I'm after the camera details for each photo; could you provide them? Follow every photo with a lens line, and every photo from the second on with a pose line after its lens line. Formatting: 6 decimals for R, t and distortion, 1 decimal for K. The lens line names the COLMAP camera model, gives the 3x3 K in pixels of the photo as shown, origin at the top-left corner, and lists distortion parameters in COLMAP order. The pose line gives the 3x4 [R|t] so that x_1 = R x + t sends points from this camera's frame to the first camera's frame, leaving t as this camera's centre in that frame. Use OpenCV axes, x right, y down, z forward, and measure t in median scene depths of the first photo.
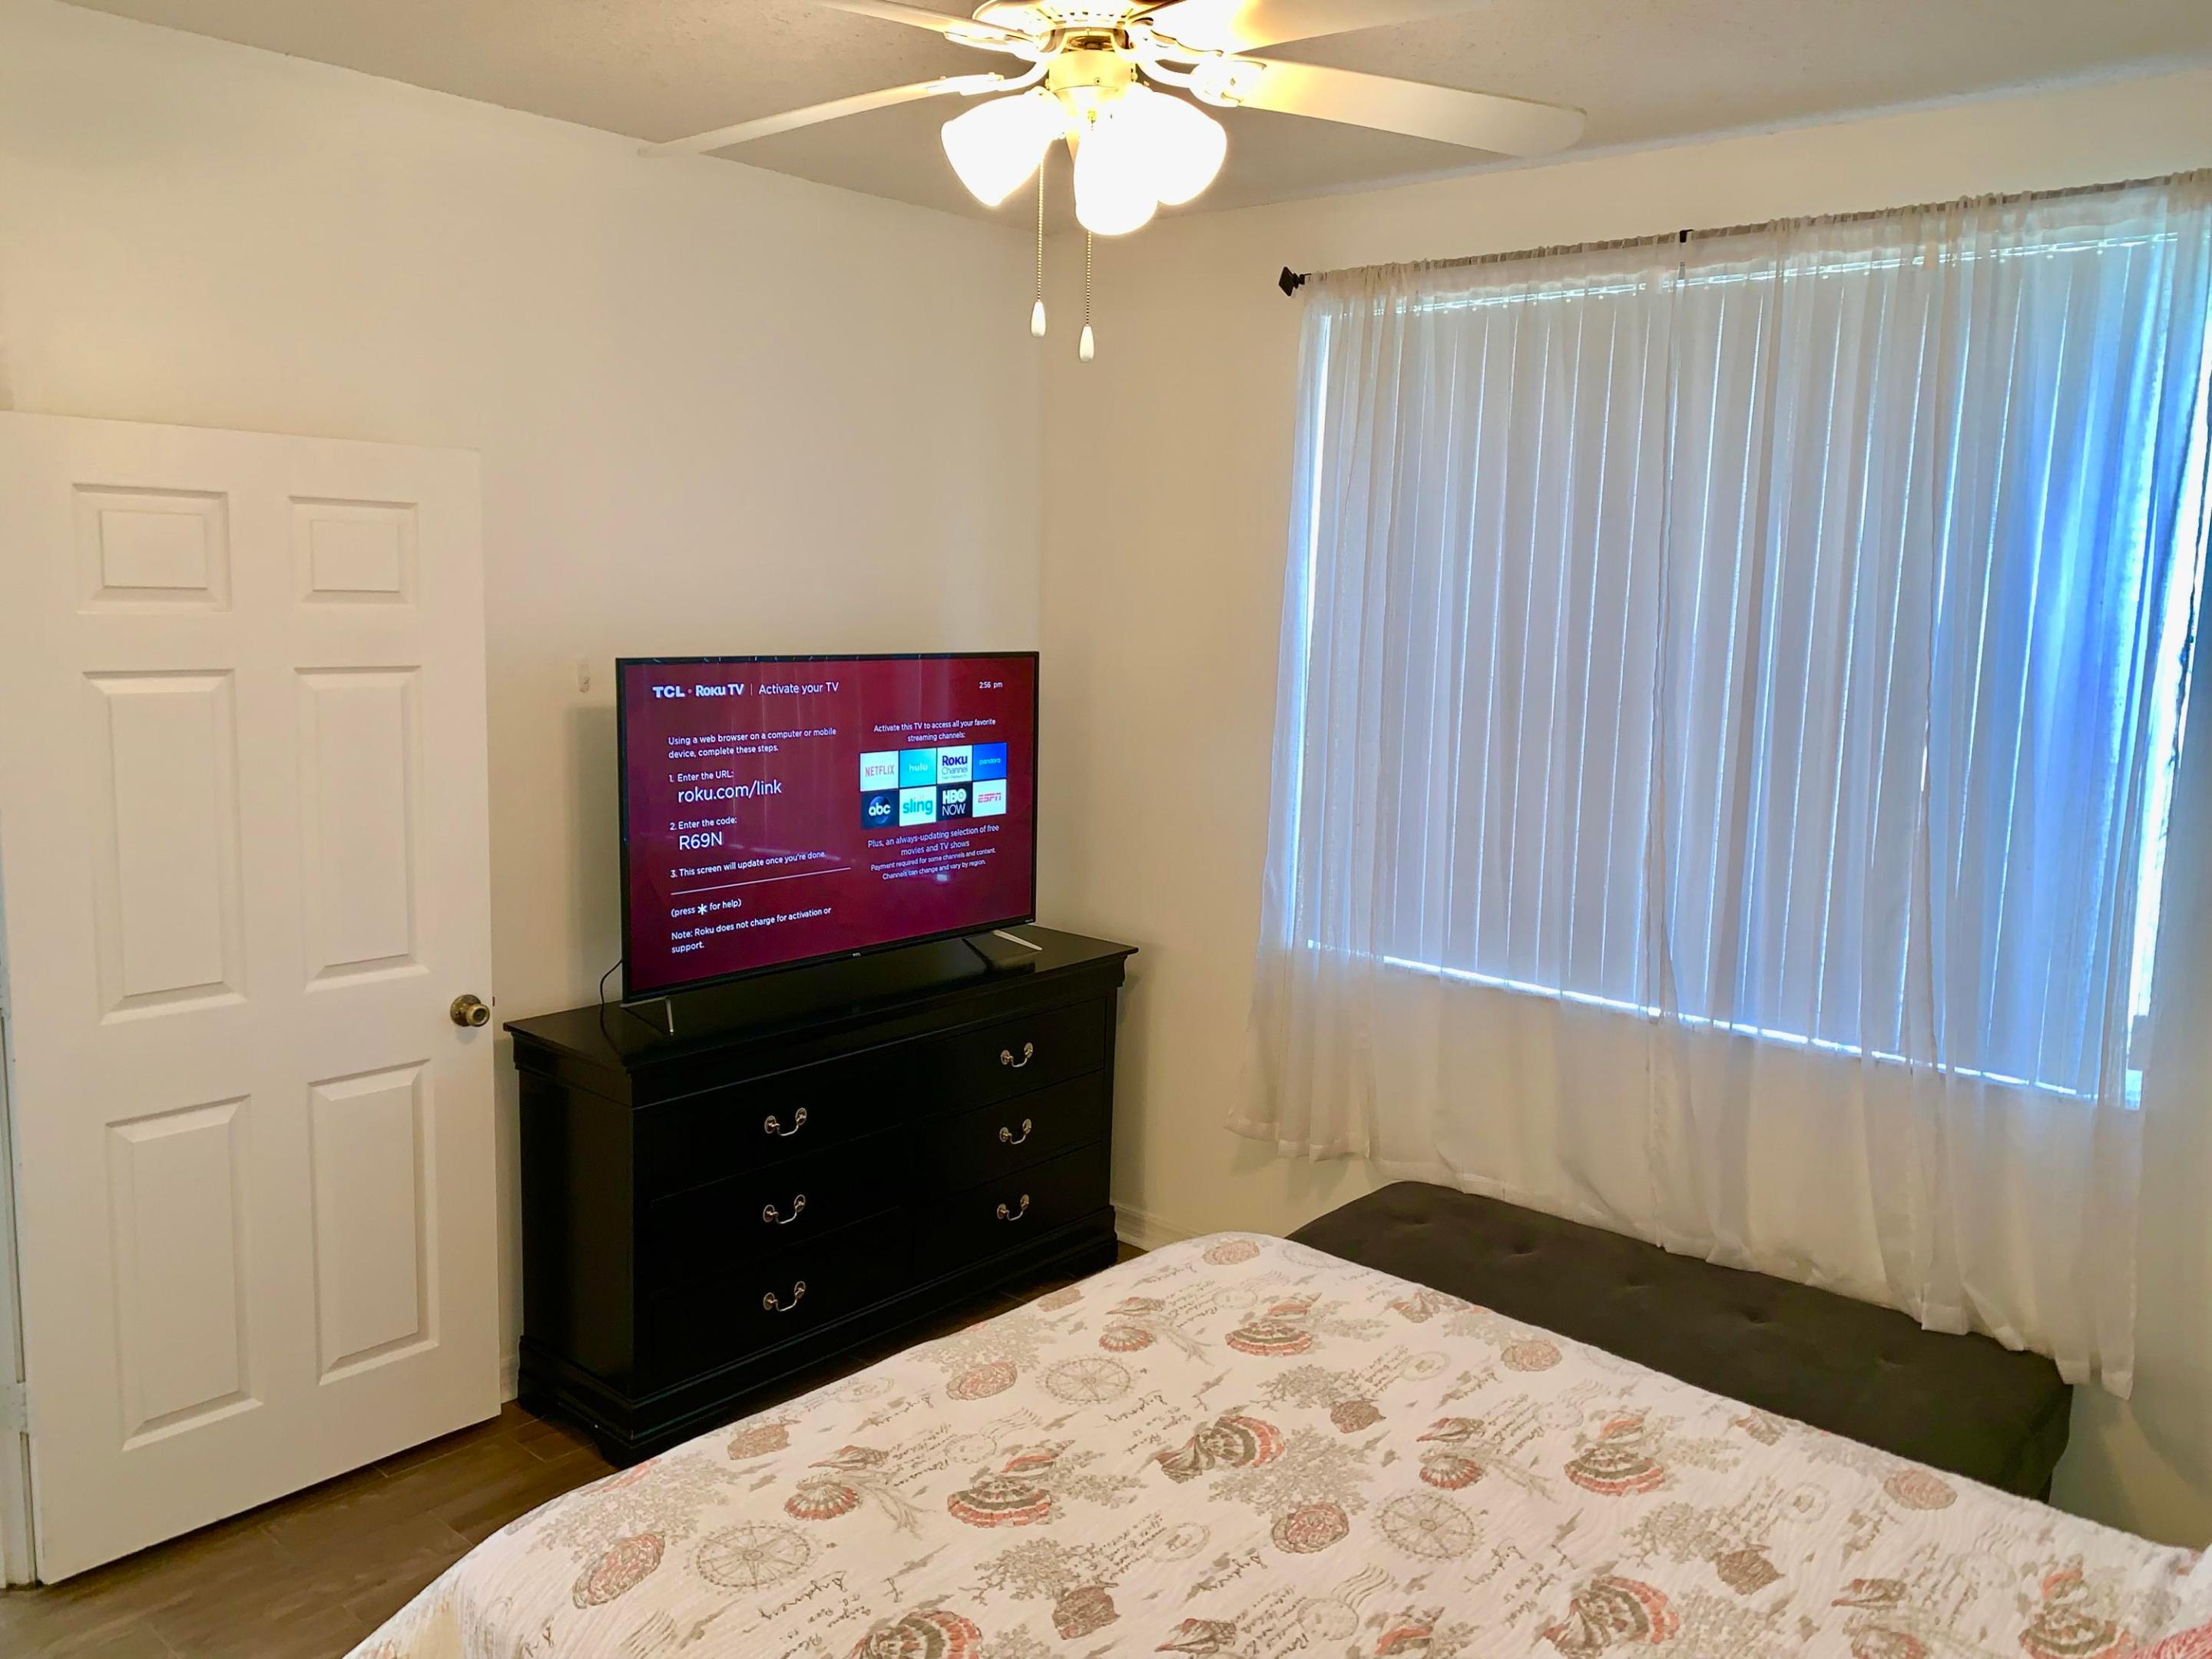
lens RADIAL K [[1724.4, 0, 1106.0], [0, 1724.4, 829.5], [0, 0, 1]] dist [0.033268, 0.000062]
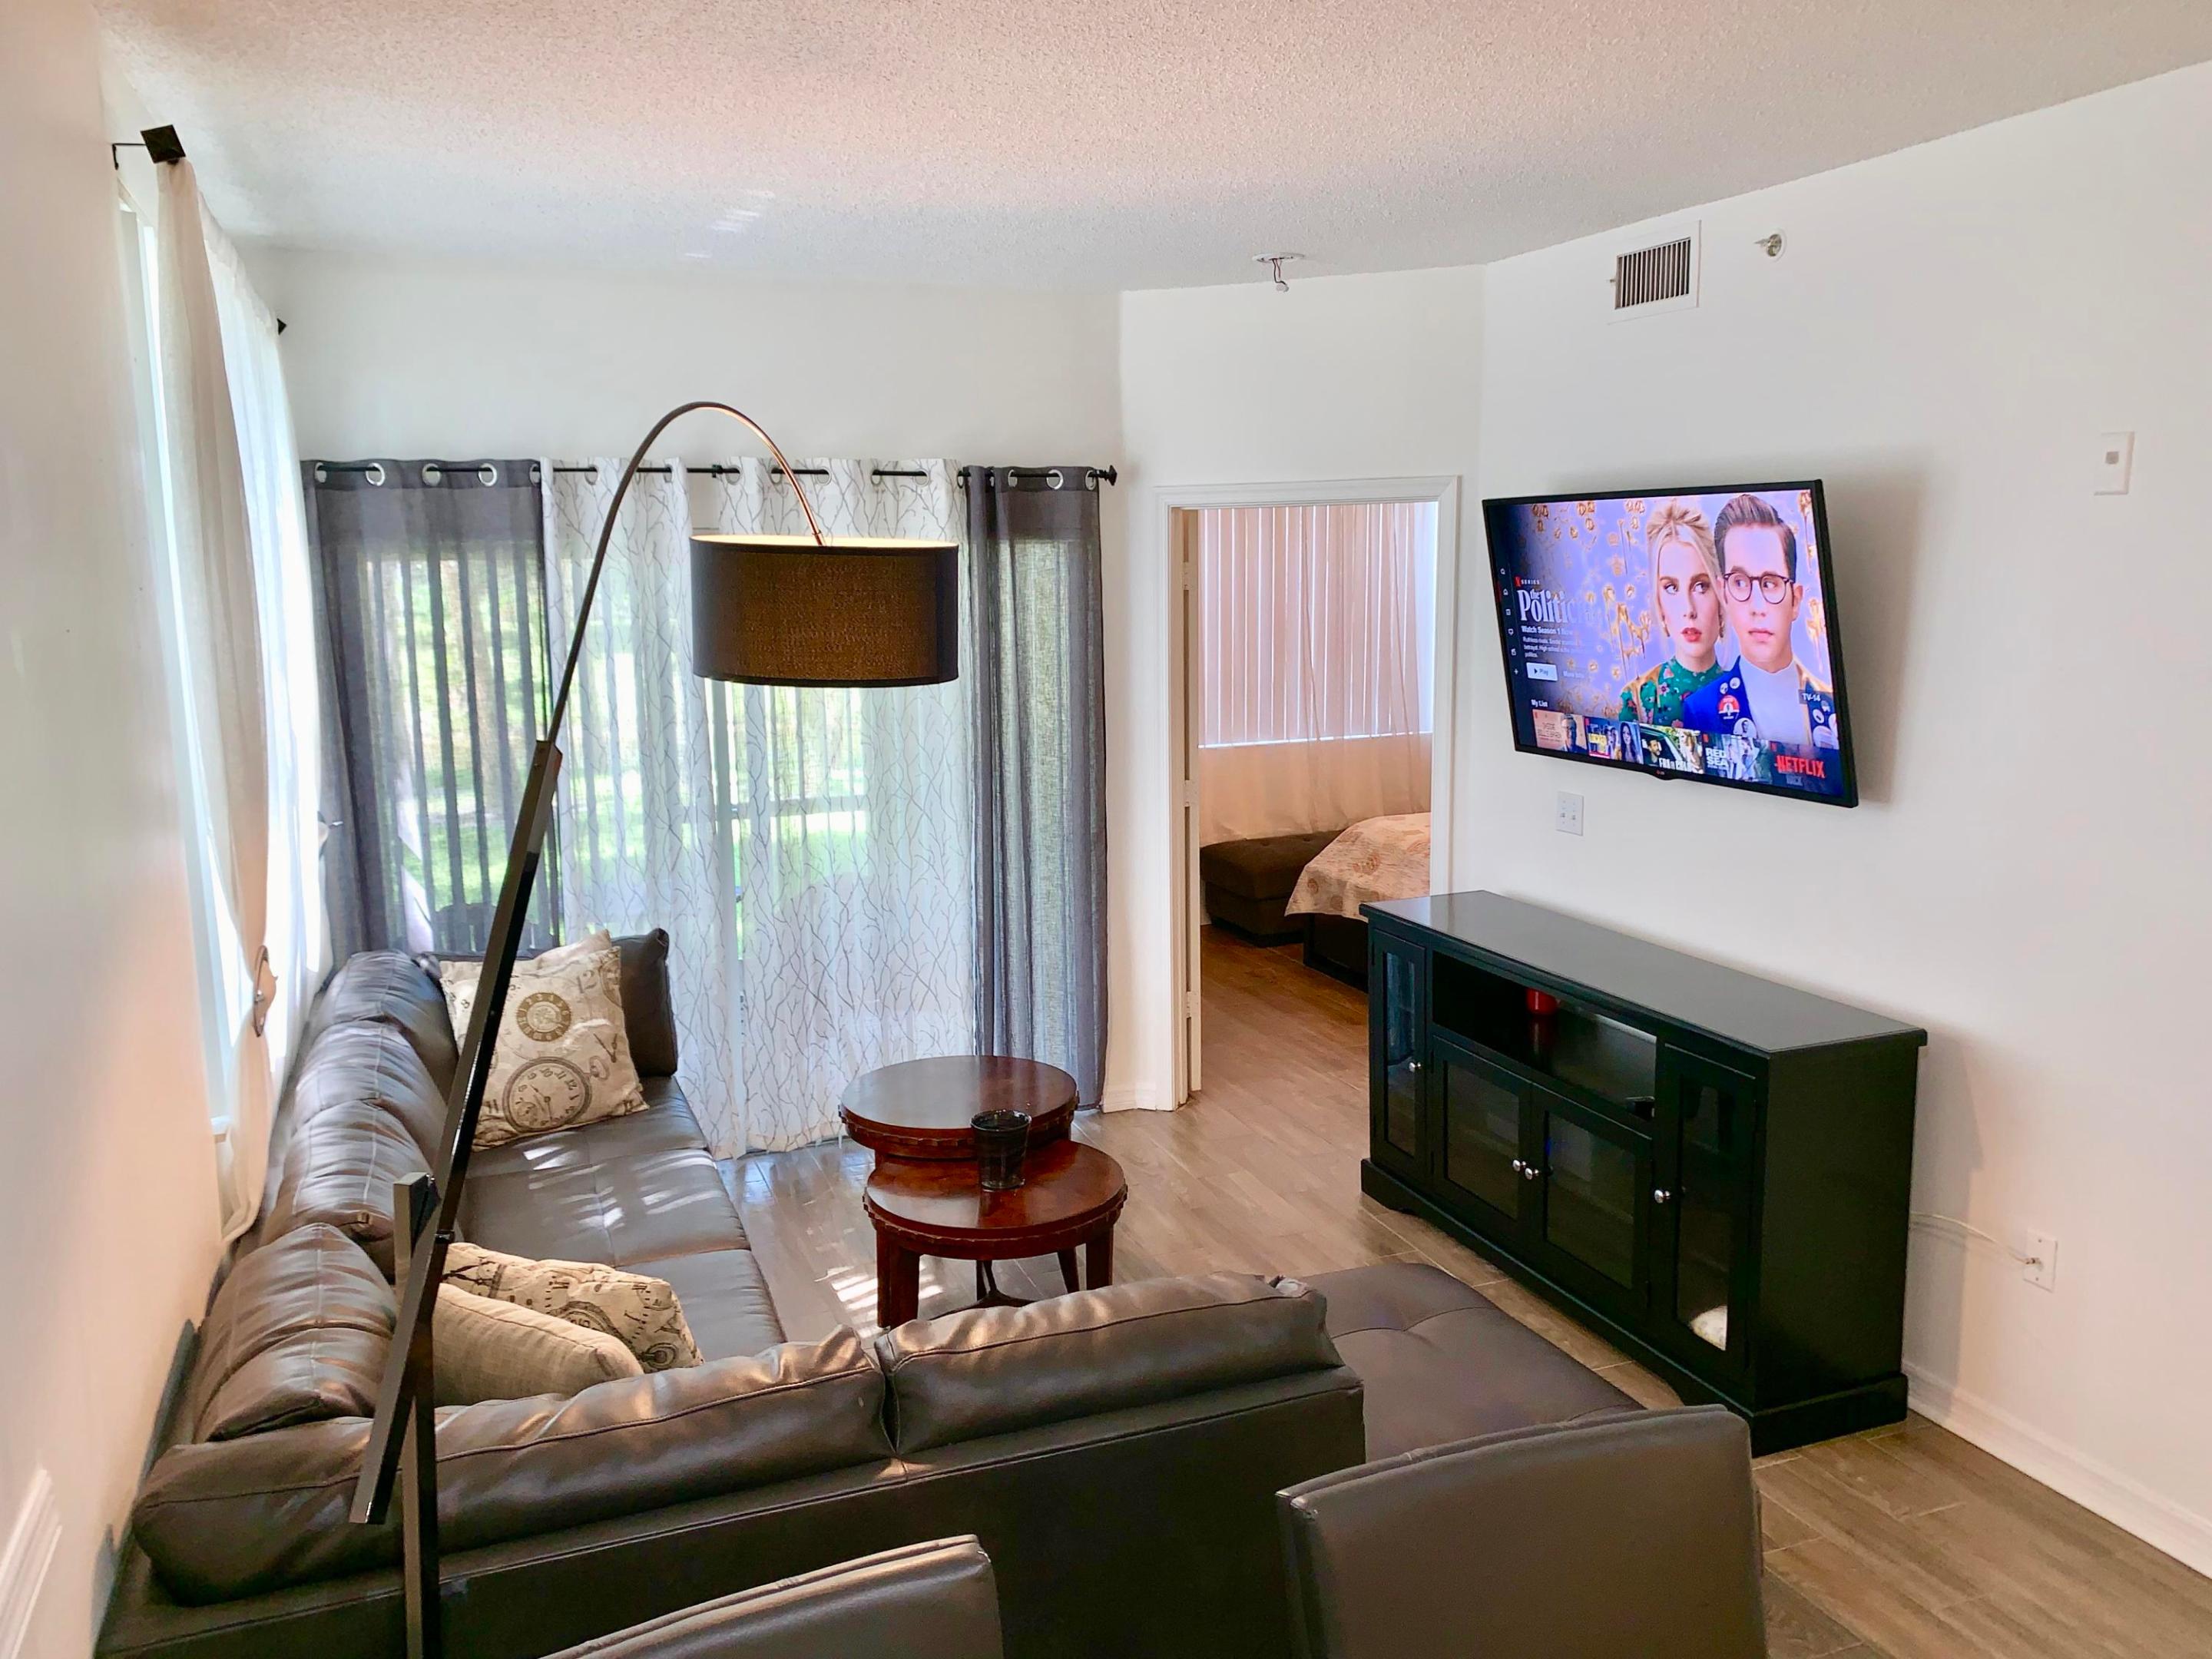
lens RADIAL K [[1724.4, 0, 1106.0], [0, 1724.4, 829.5], [0, 0, 1]] dist [0.033268, 0.000062]
pose [[0.451471, -0.176899, 0.874574, -2.920951], [0.162644, 0.980045, 0.114273, -0.138851], [-0.877337, 0.090653, 0.471234, 0.205367]]
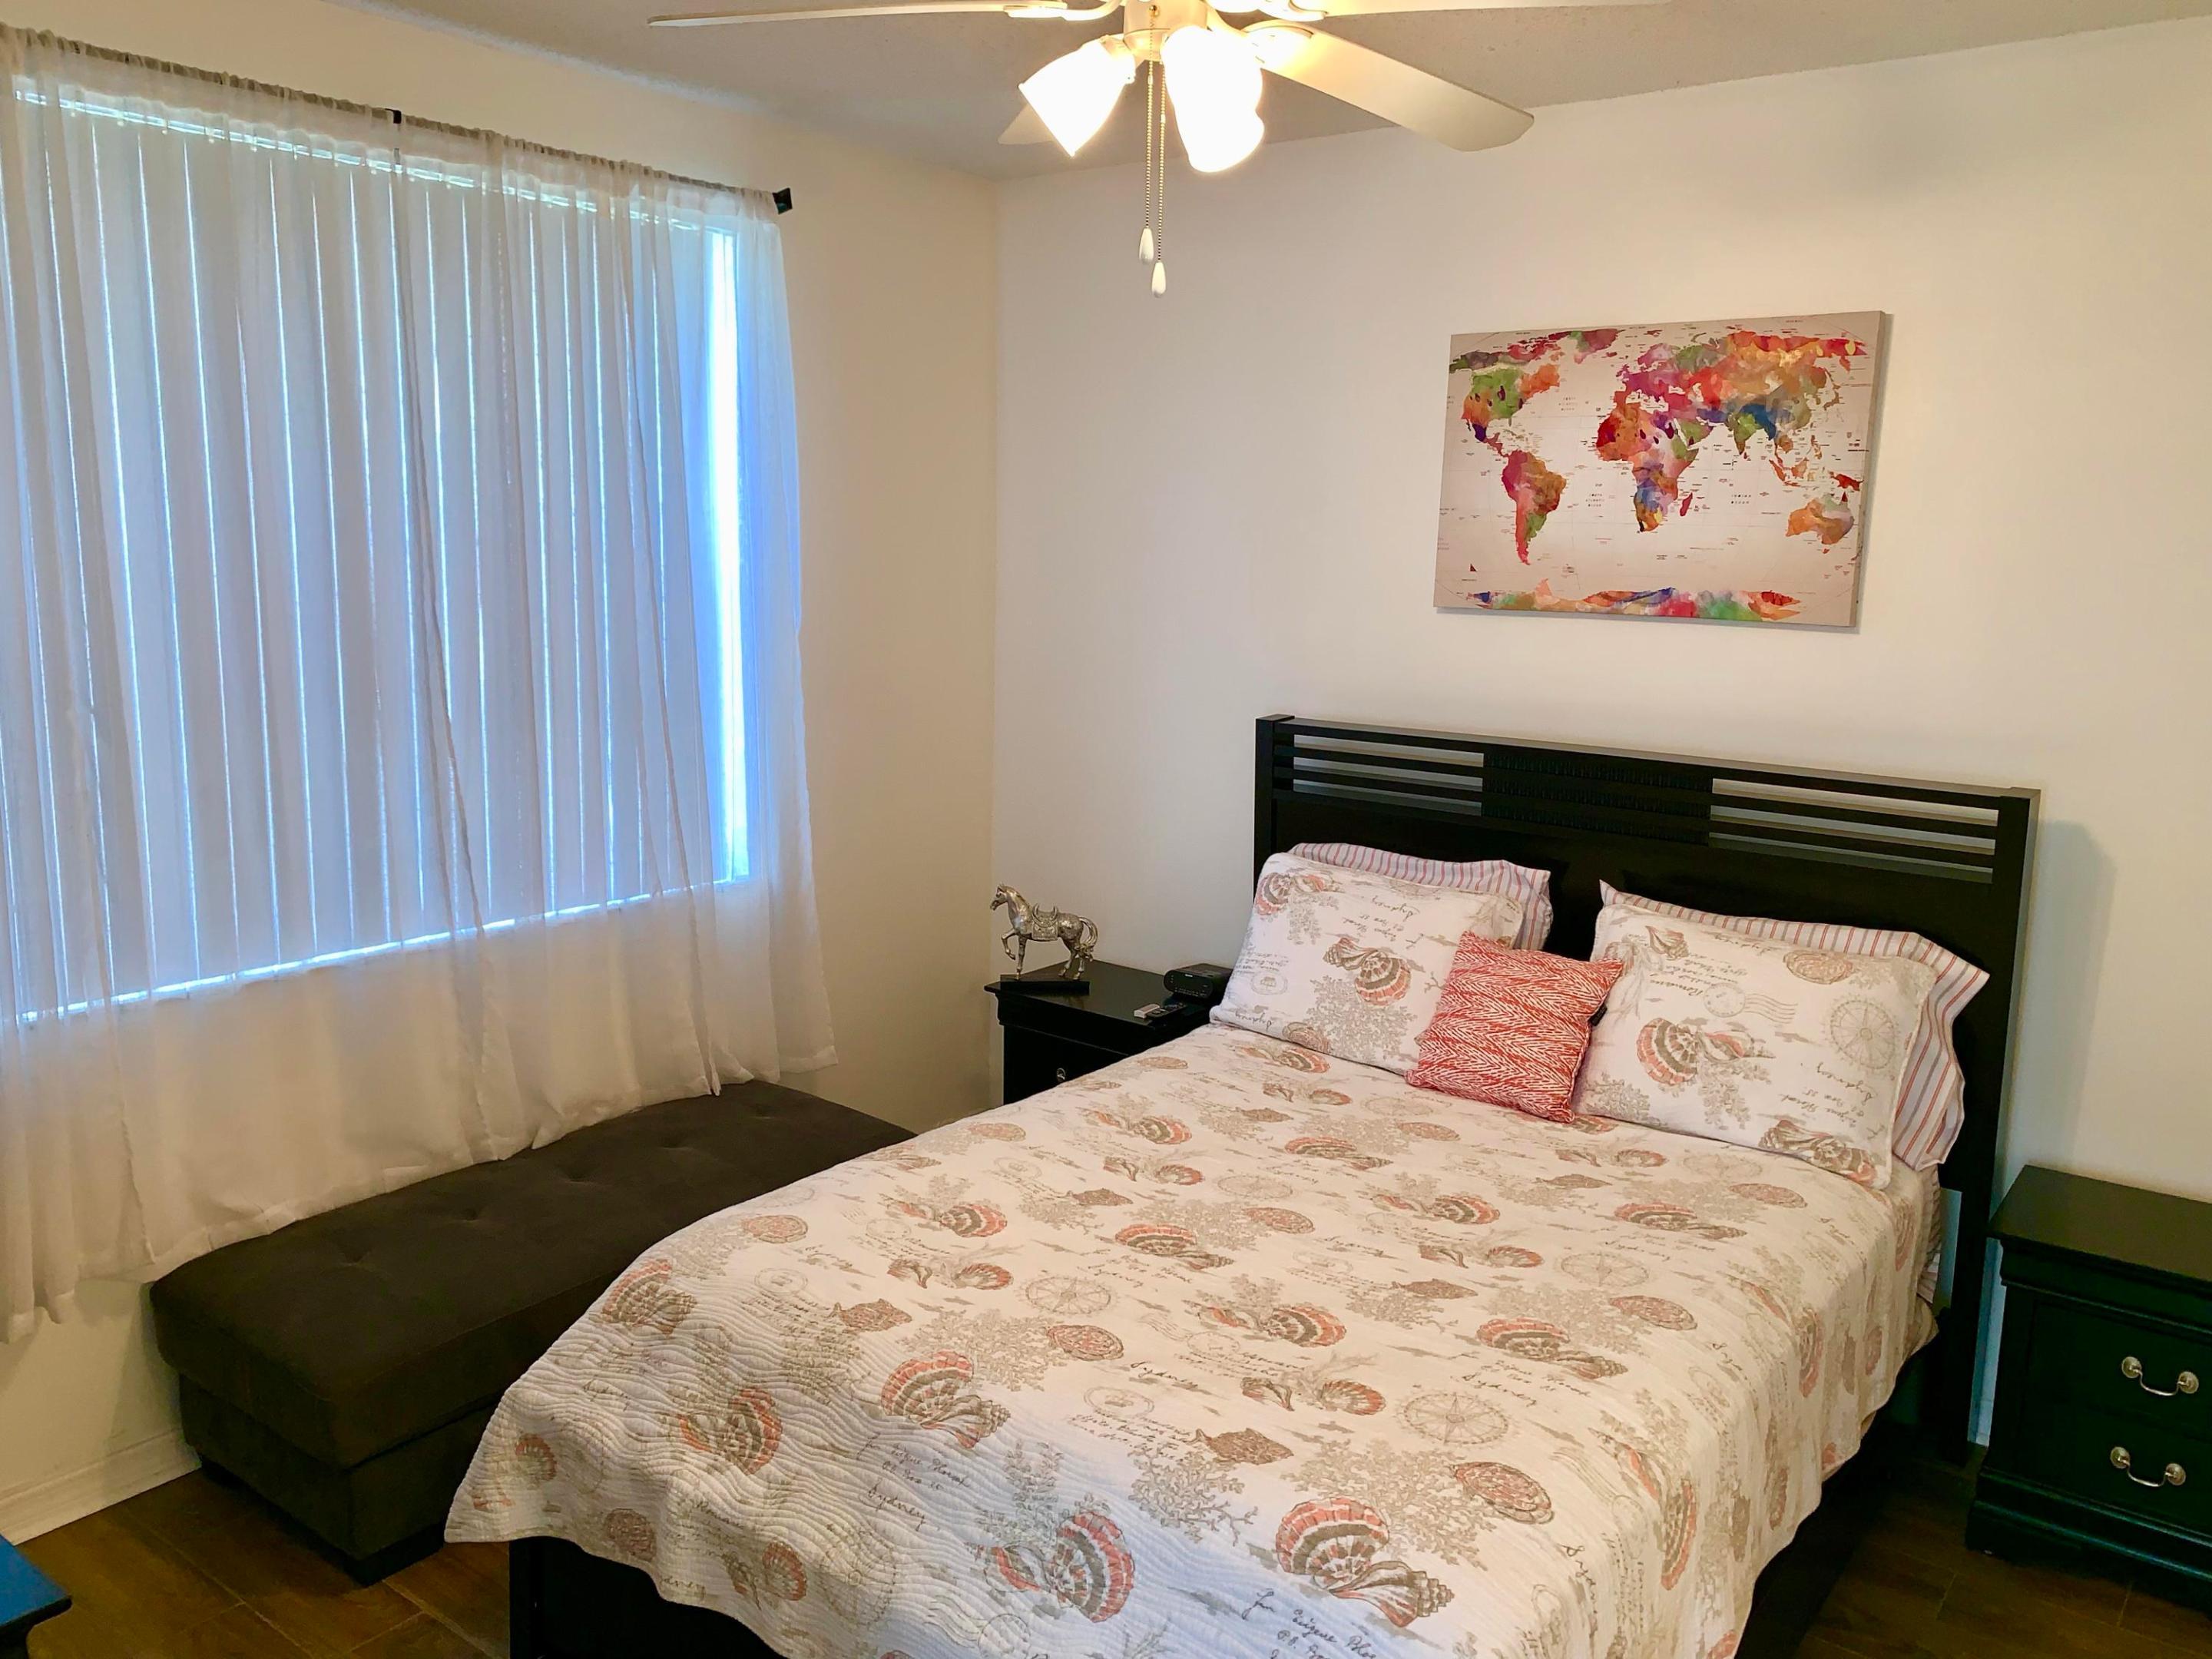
lens RADIAL K [[1724.4, 0, 1106.0], [0, 1724.4, 829.5], [0, 0, 1]] dist [0.033268, 0.000062]
pose [[-0.069974, -0.203637, 0.976543, -0.987772], [0.130540, 0.968655, 0.211346, -0.166981], [-0.988971, 0.142266, -0.041198, 1.016621]]
